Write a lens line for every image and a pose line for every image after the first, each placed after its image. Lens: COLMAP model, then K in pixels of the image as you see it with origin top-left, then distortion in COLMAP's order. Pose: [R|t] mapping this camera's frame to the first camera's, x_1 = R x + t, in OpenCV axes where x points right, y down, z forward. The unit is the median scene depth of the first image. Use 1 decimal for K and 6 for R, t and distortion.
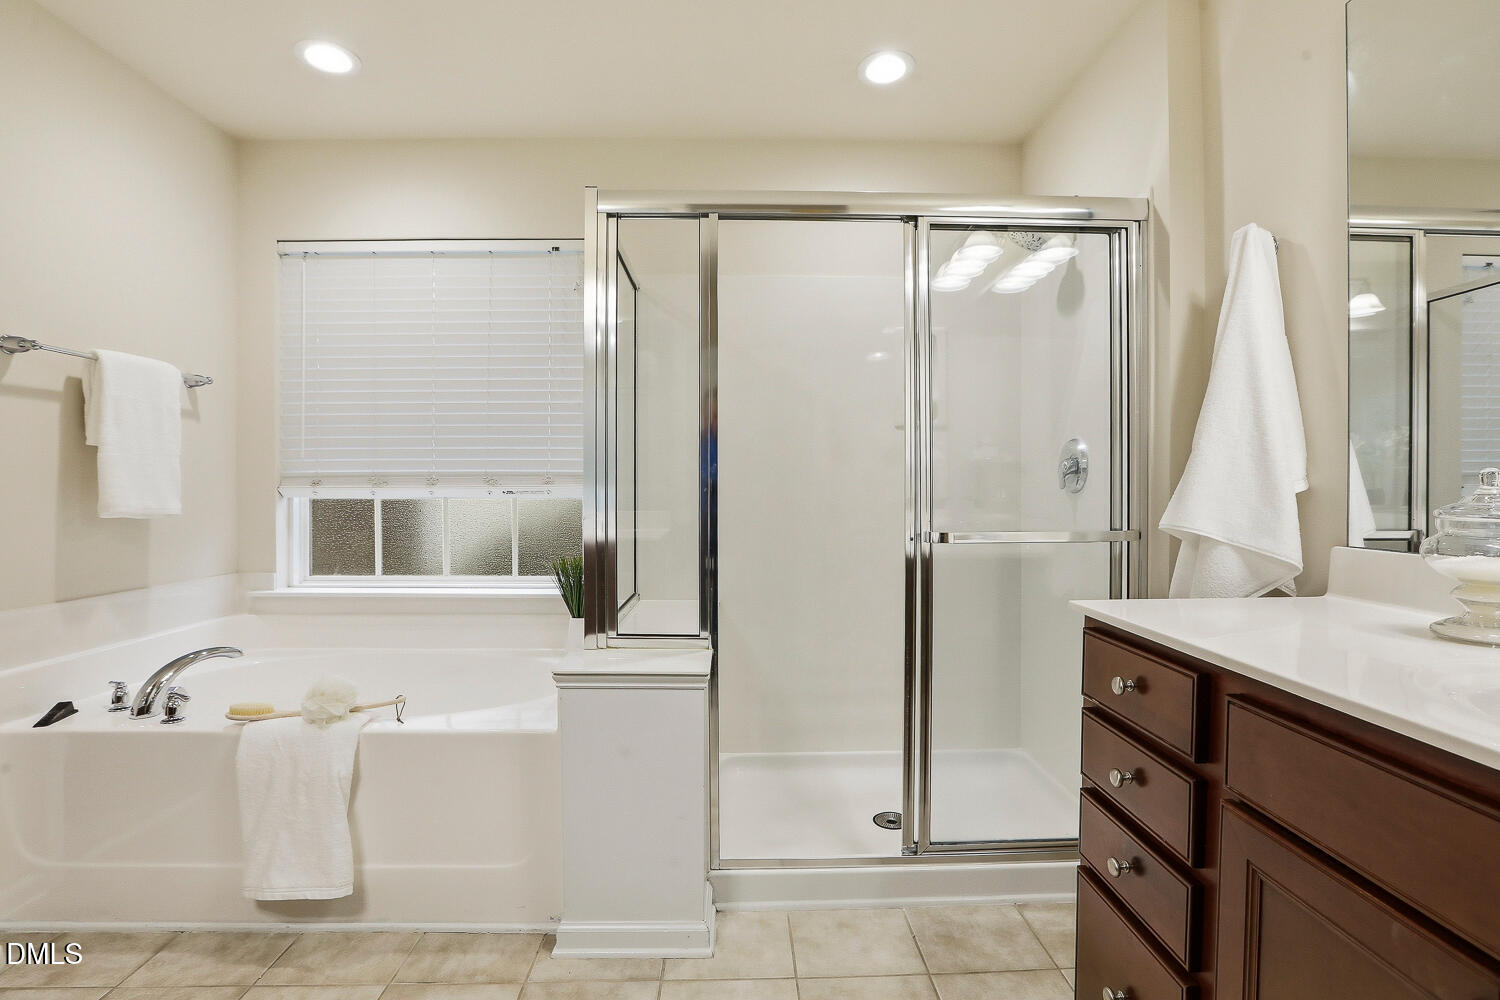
lens RADIAL K [[709.9, 0, 750.4], [0, 709.9, 489.8], [0, 0, 1]] dist [-0.031007, 0.000523]
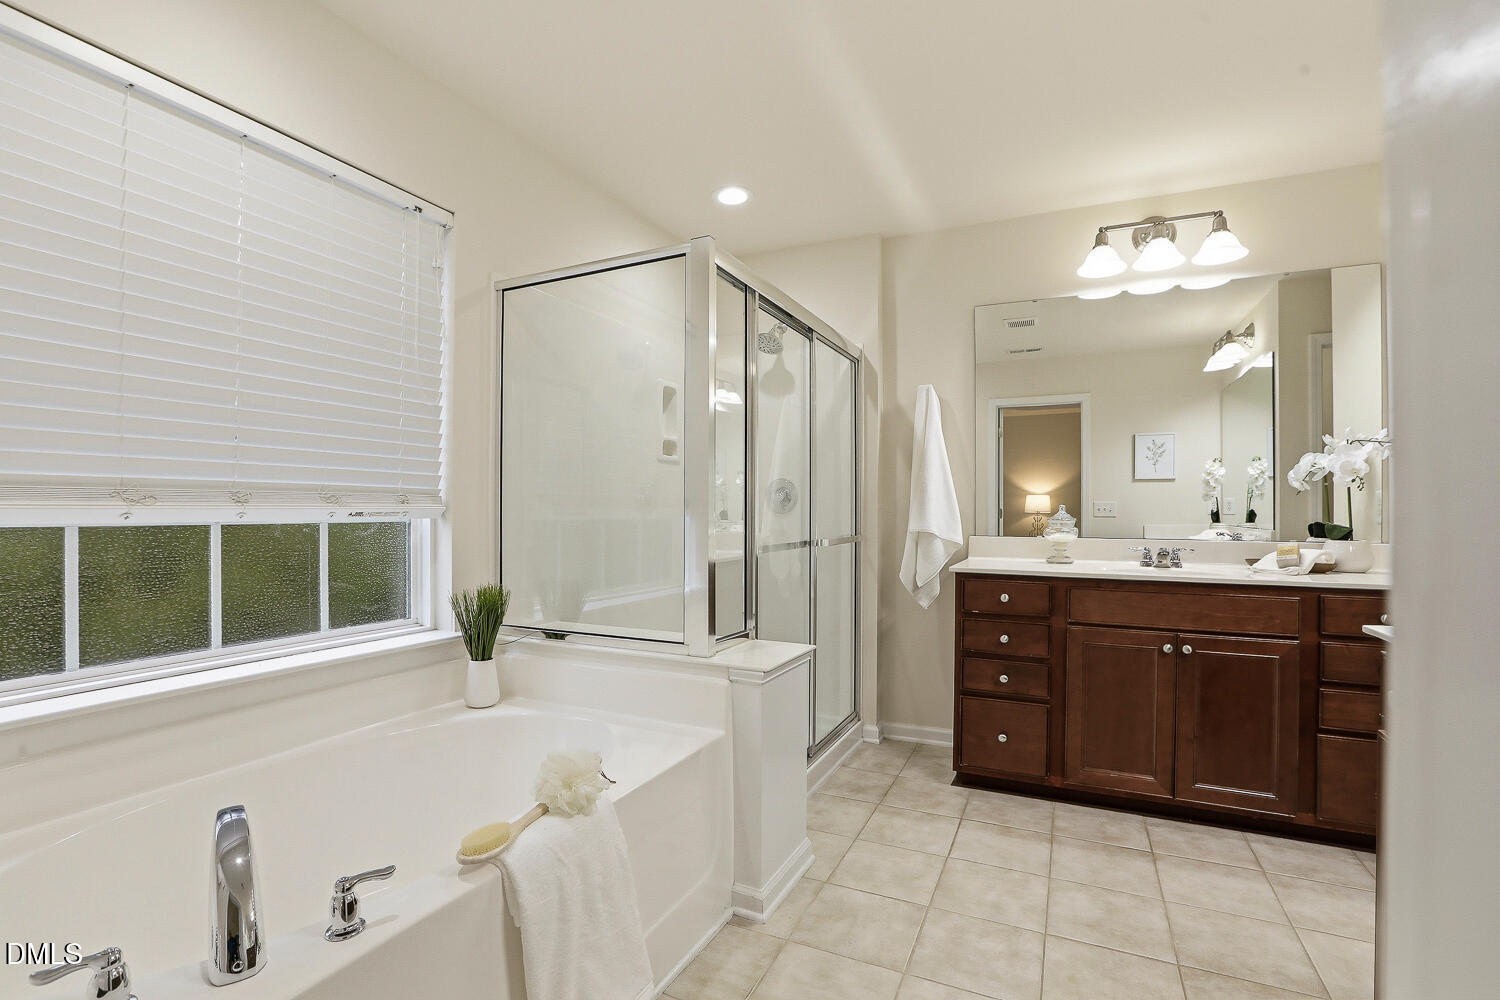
lens RADIAL K [[686.9, 0, 753.0], [0, 686.9, 509.1], [0, 0, 1]] dist [-0.048284, 0.012653]
pose [[0.453082, 0.005586, 0.891451, -0.961666], [0.001496, 0.999974, -0.007027, 0.004917], [-0.891468, 0.004517, 0.453062, 0.391340]]
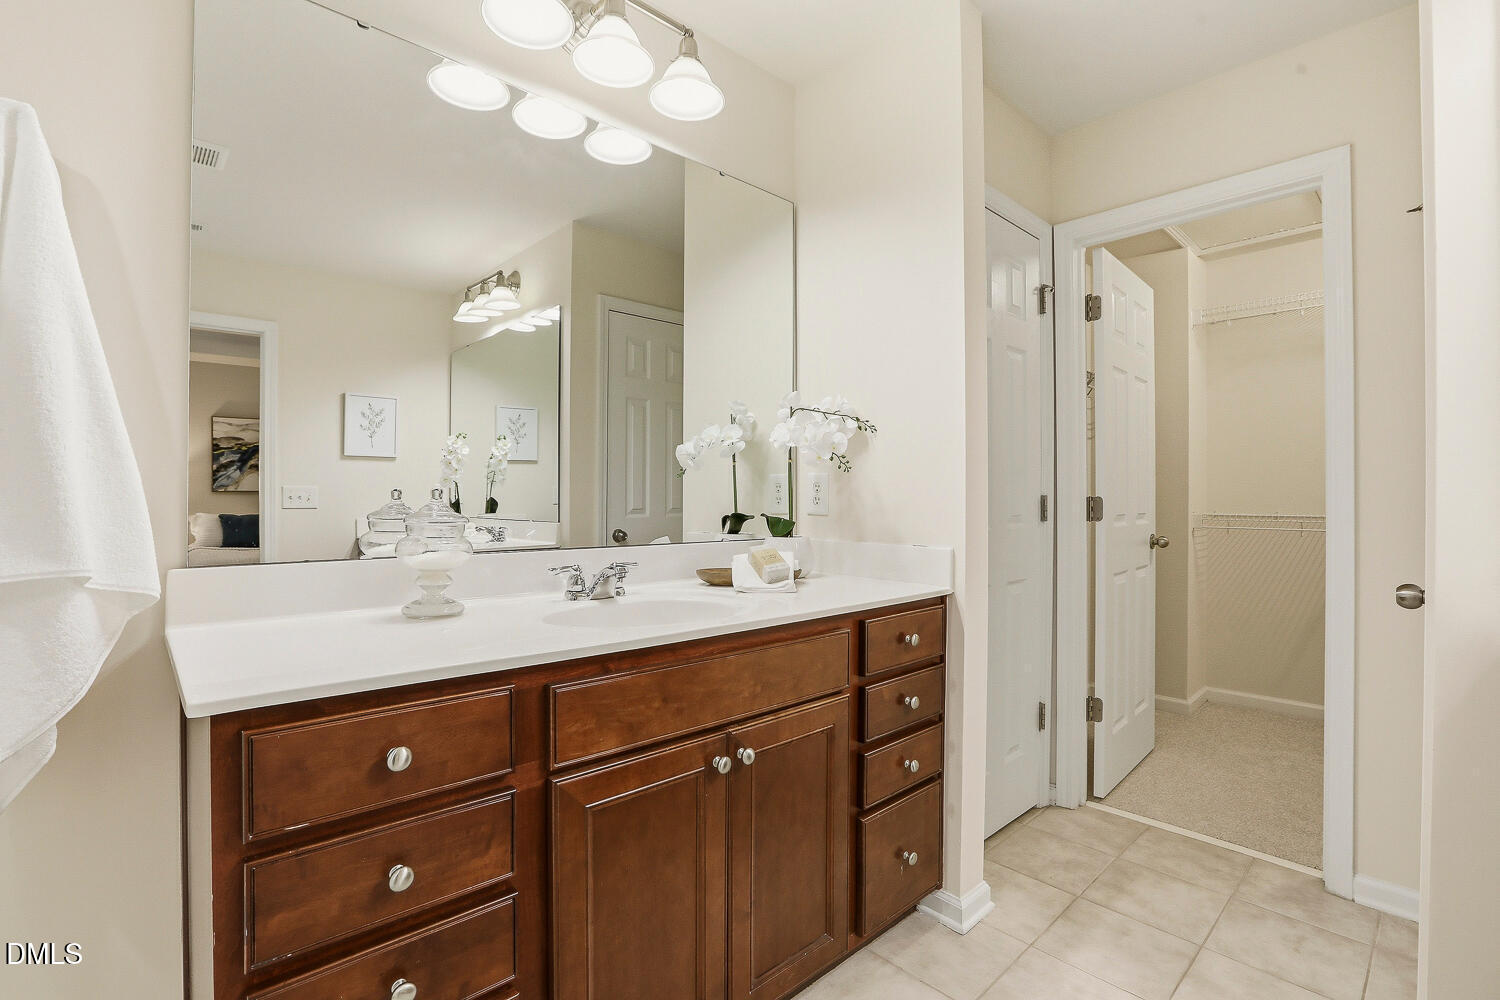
lens RADIAL K [[686.9, 0, 753.0], [0, 686.9, 509.1], [0, 0, 1]] dist [-0.048284, 0.012653]
pose [[-0.658290, -0.007825, 0.752723, -0.148328], [0.006330, 0.999853, 0.015929, 0.000019], [-0.752737, 0.015250, -0.658144, 0.638821]]
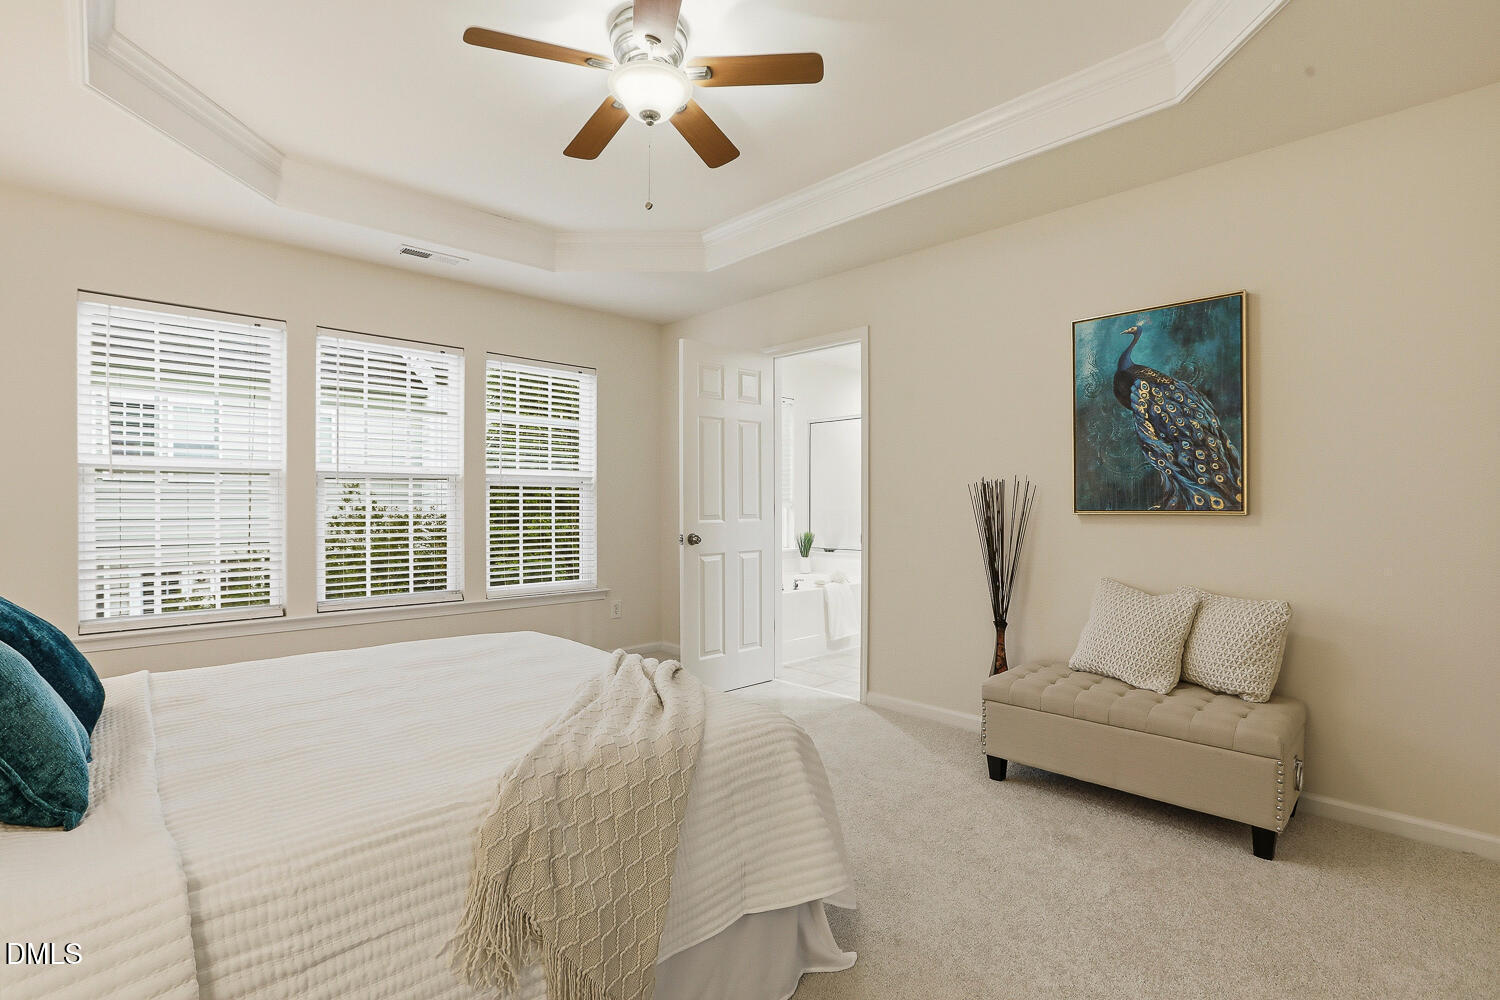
lens RADIAL K [[686.9, 0, 753.0], [0, 686.9, 509.1], [0, 0, 1]] dist [-0.048284, 0.012653]
pose [[0.734345, -0.001960, 0.678774, -2.371499], [0.003679, 0.999993, -0.001092, 0.020199], [-0.678767, 0.003299, 0.734346, -0.770440]]
